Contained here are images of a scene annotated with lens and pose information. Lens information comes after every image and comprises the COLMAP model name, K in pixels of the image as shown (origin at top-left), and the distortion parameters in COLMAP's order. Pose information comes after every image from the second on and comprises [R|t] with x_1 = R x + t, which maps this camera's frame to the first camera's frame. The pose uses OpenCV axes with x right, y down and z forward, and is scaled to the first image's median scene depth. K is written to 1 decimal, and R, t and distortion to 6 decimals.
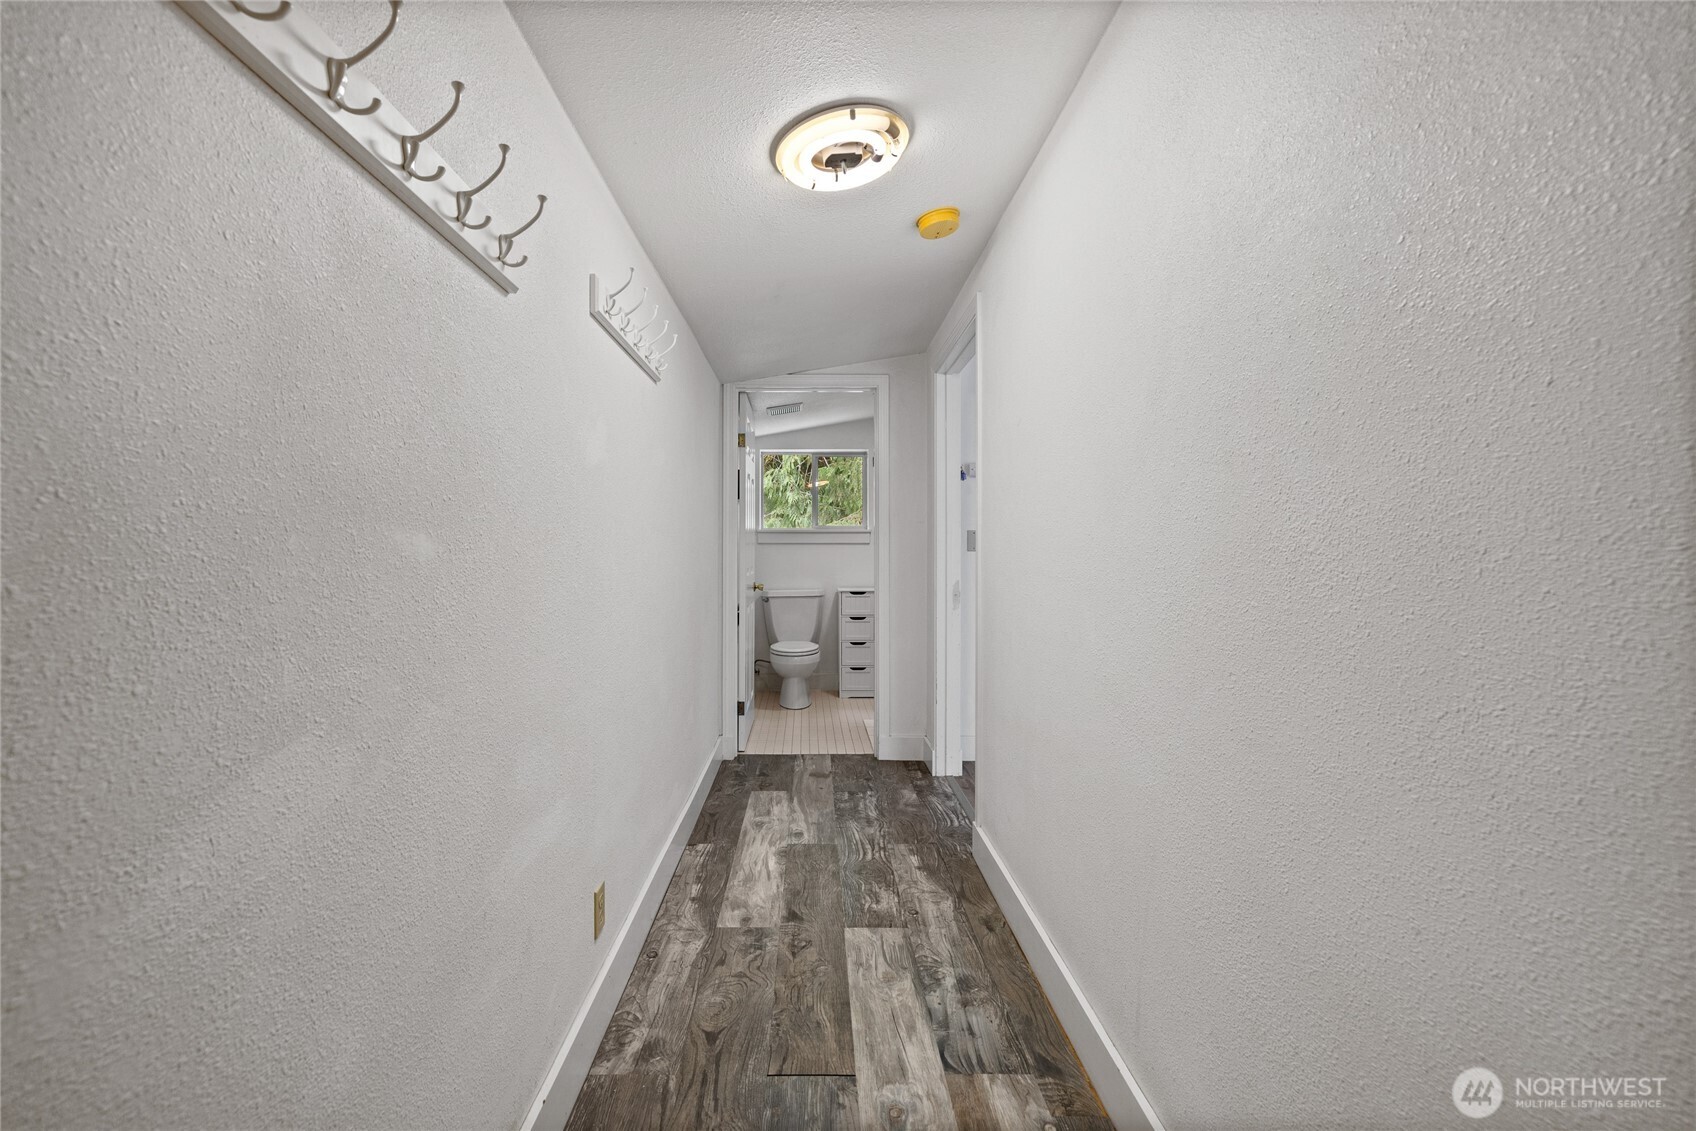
lens RADIAL K [[721.7, 0, 847.1], [0, 721.7, 560.9], [0, 0, 1]] dist [-0.003826, 0.000909]
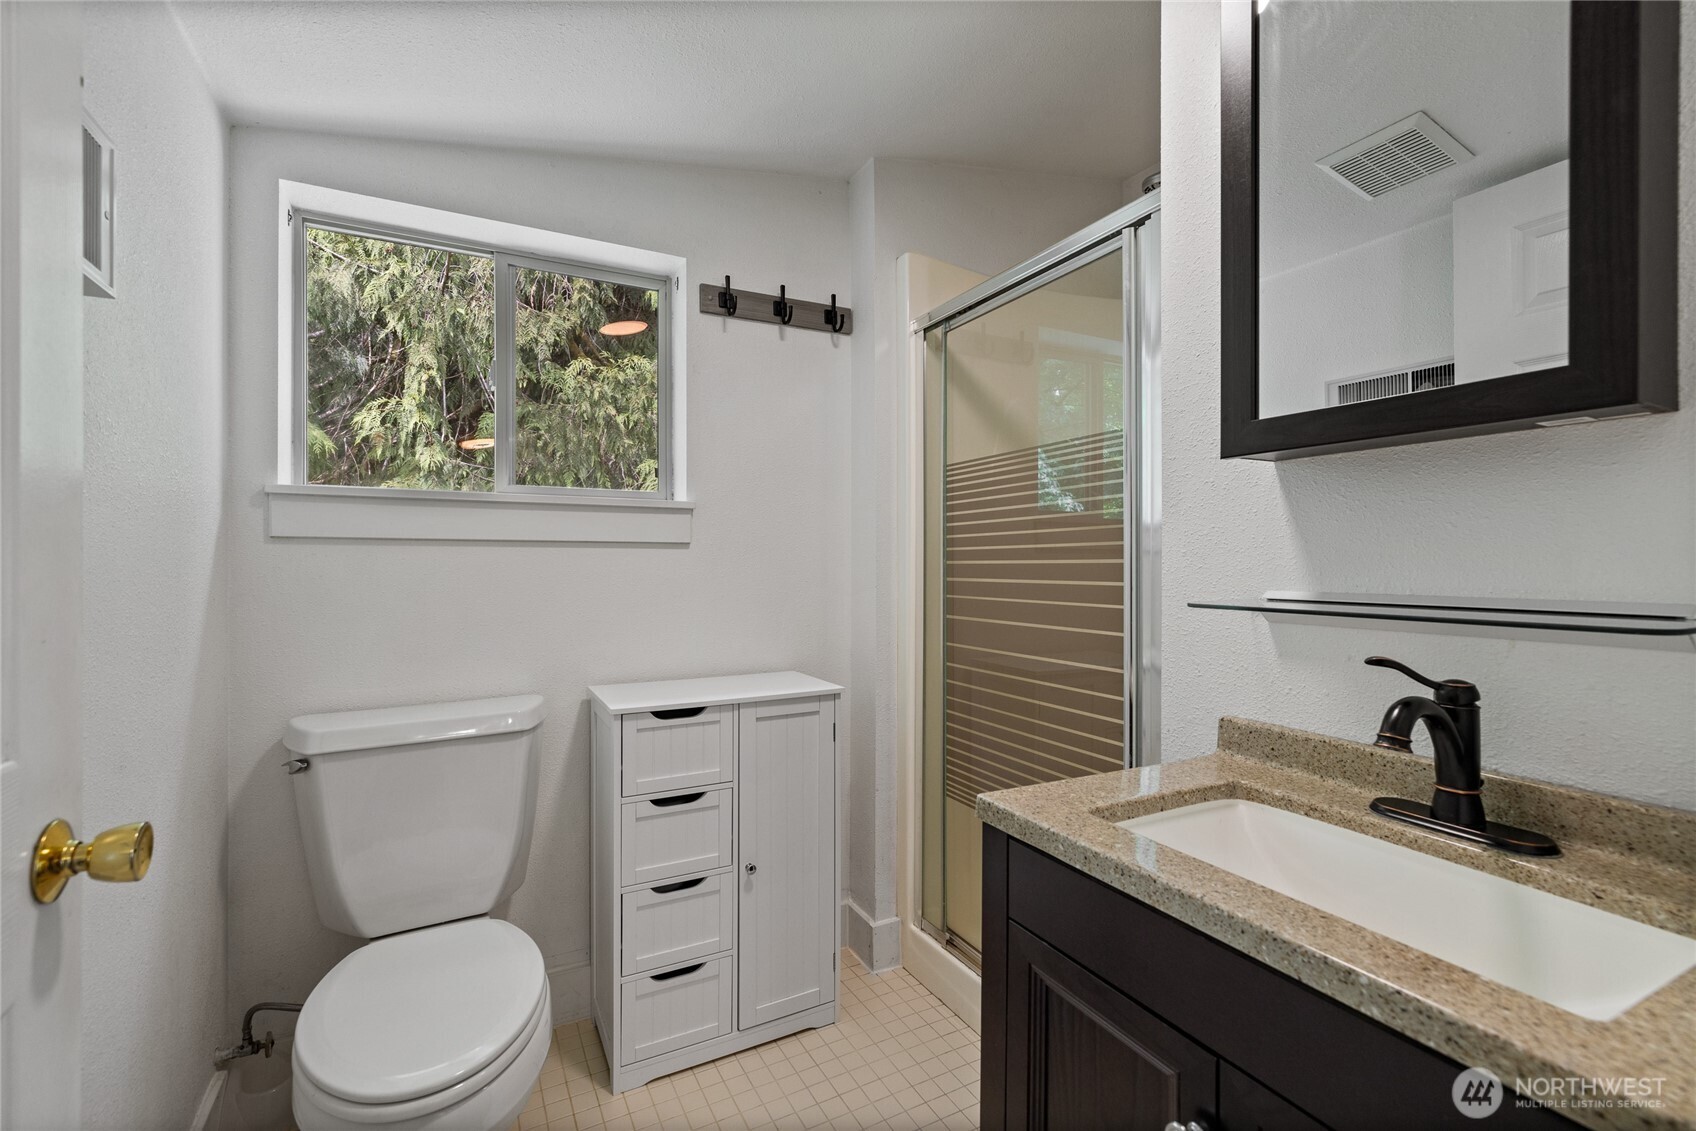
lens RADIAL K [[721.7, 0, 842.0], [0, 721.7, 566.1], [0, 0, 1]] dist [-0.003826, 0.000909]
pose [[0.905596, -0.009054, 0.424045, -0.045768], [0.008259, 0.999959, 0.003713, -0.014563], [-0.424062, 0.000139, 0.905633, 0.678082]]
